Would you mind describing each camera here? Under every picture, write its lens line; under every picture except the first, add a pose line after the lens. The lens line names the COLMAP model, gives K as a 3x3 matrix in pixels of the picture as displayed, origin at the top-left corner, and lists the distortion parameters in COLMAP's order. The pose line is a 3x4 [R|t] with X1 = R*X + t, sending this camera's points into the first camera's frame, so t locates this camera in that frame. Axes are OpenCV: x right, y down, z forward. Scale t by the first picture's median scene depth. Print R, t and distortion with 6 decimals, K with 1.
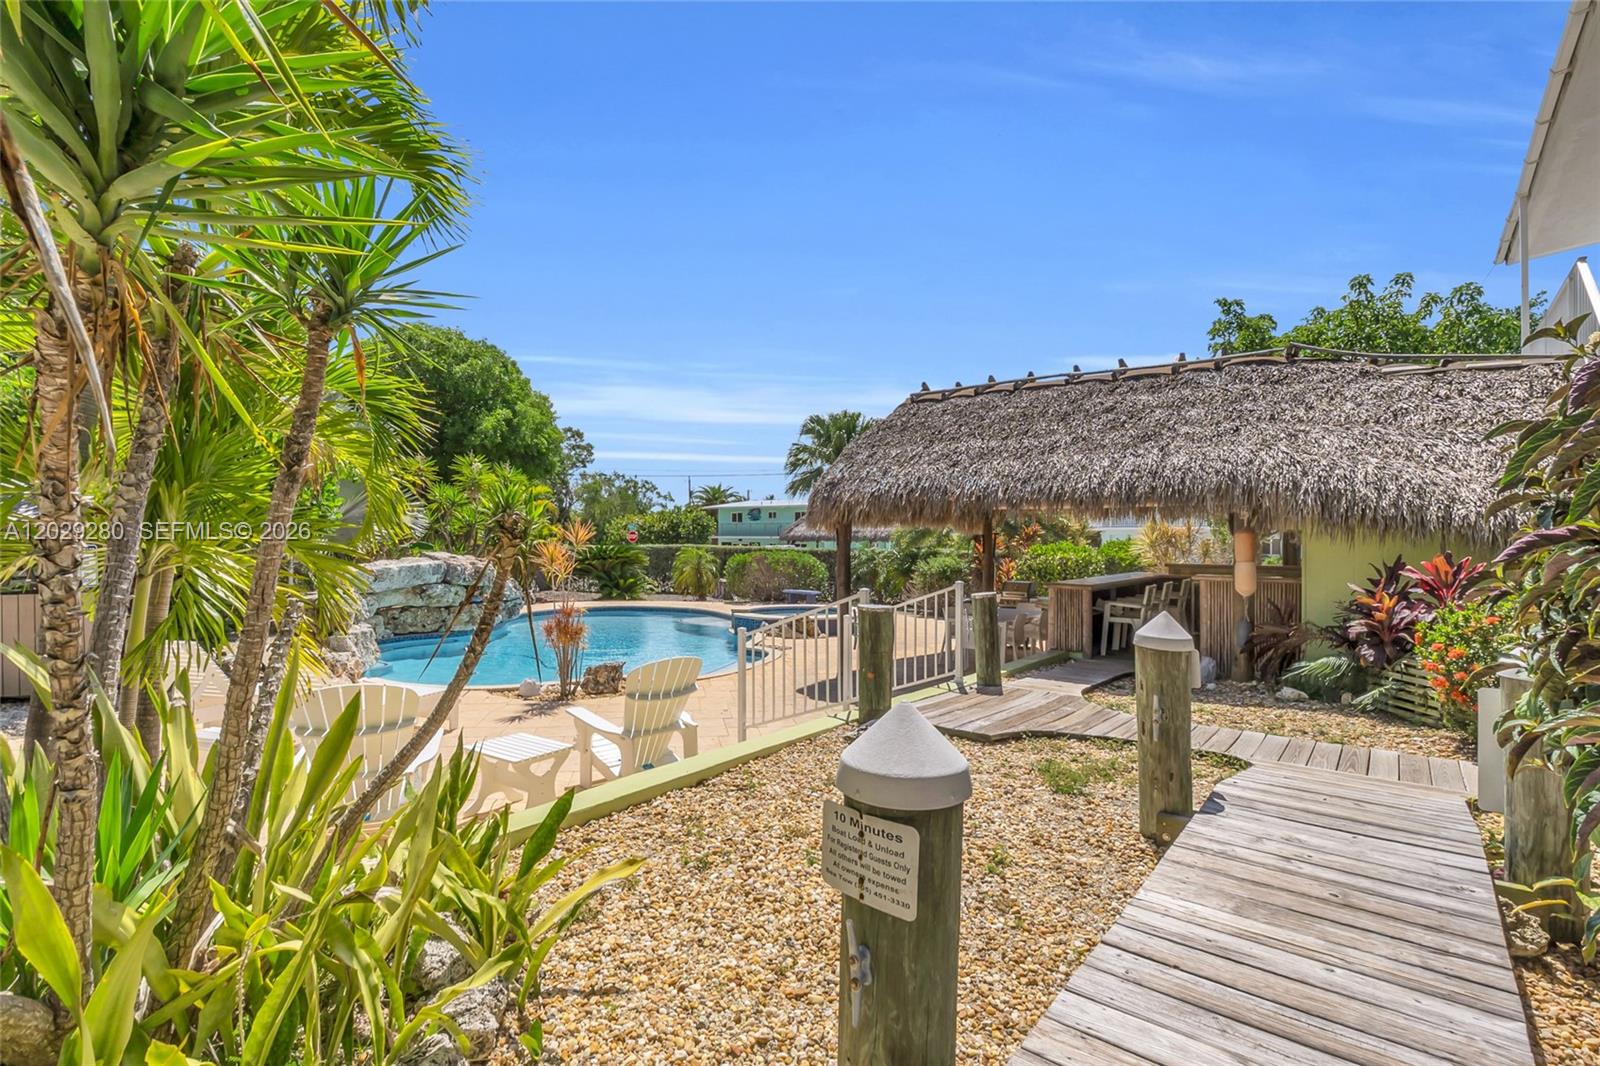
lens RADIAL K [[783.1, 0, 791.8], [0, 783.1, 553.1], [0, 0, 1]] dist [0.001885, 0.000523]
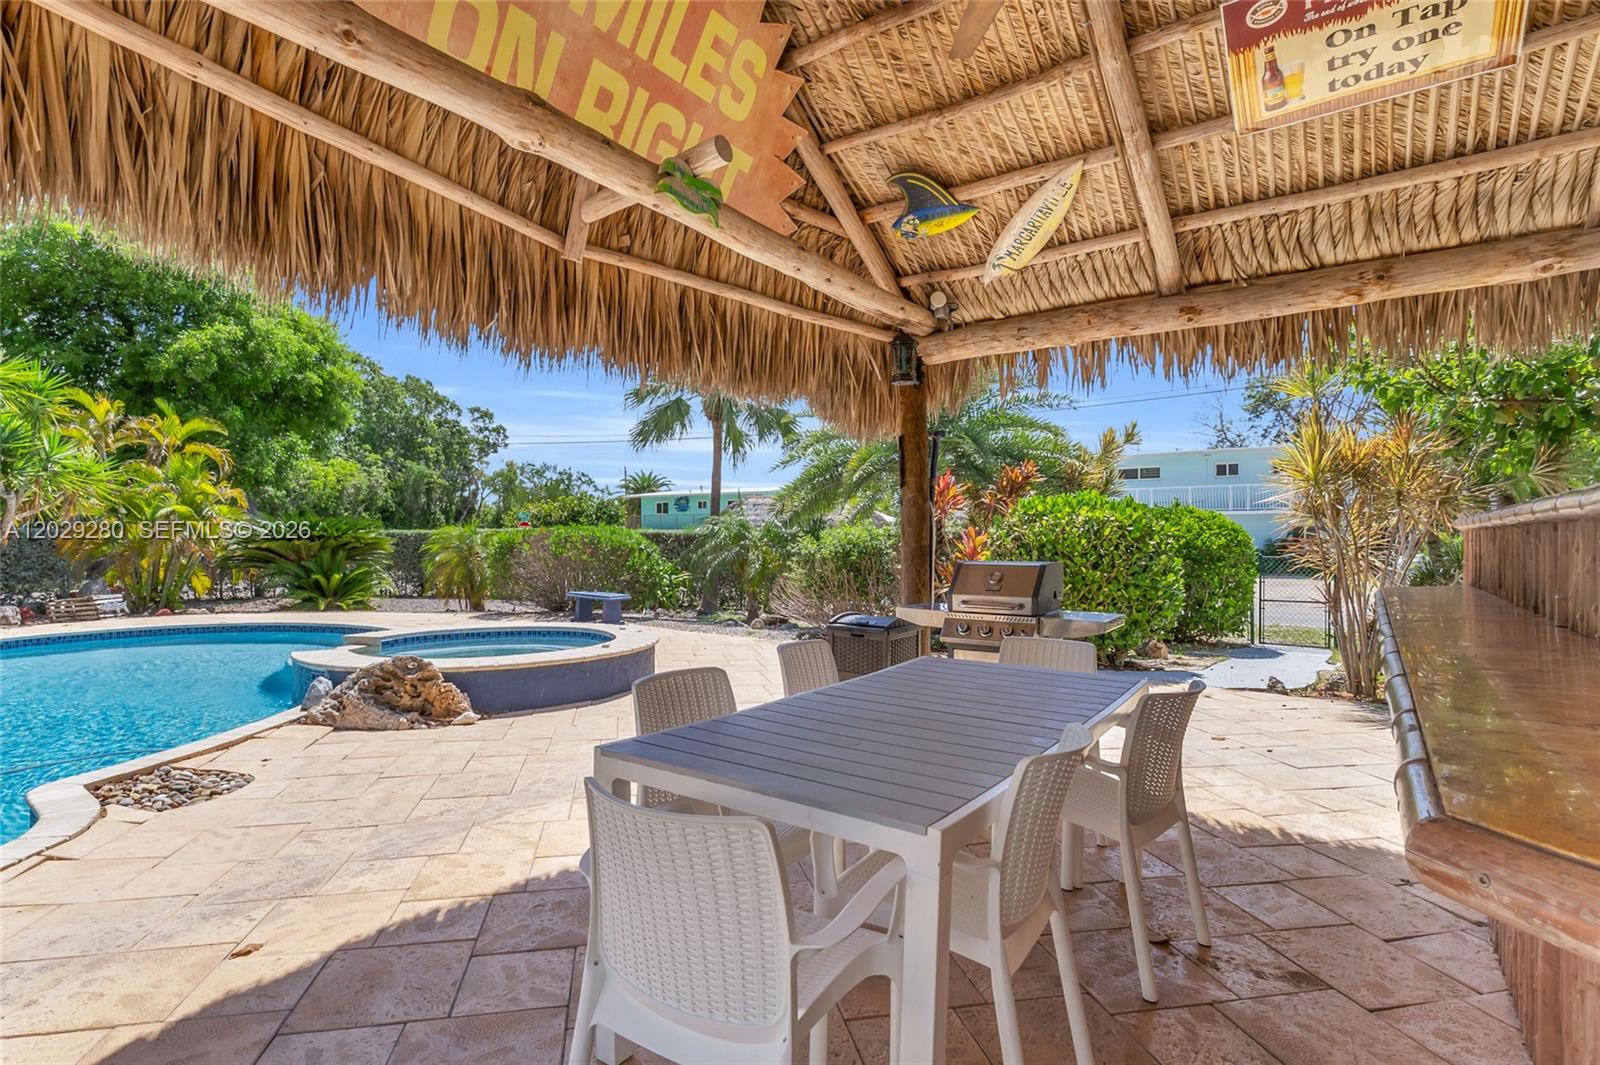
lens RADIAL K [[783.1, 0, 791.8], [0, 783.1, 552.6], [0, 0, 1]] dist [0.001885, 0.000523]
pose [[0.999318, -0.001941, 0.036866, 0.088277], [0.002083, 0.999990, -0.003832, 0.015159], [-0.036858, 0.003907, 0.999313, 0.314398]]
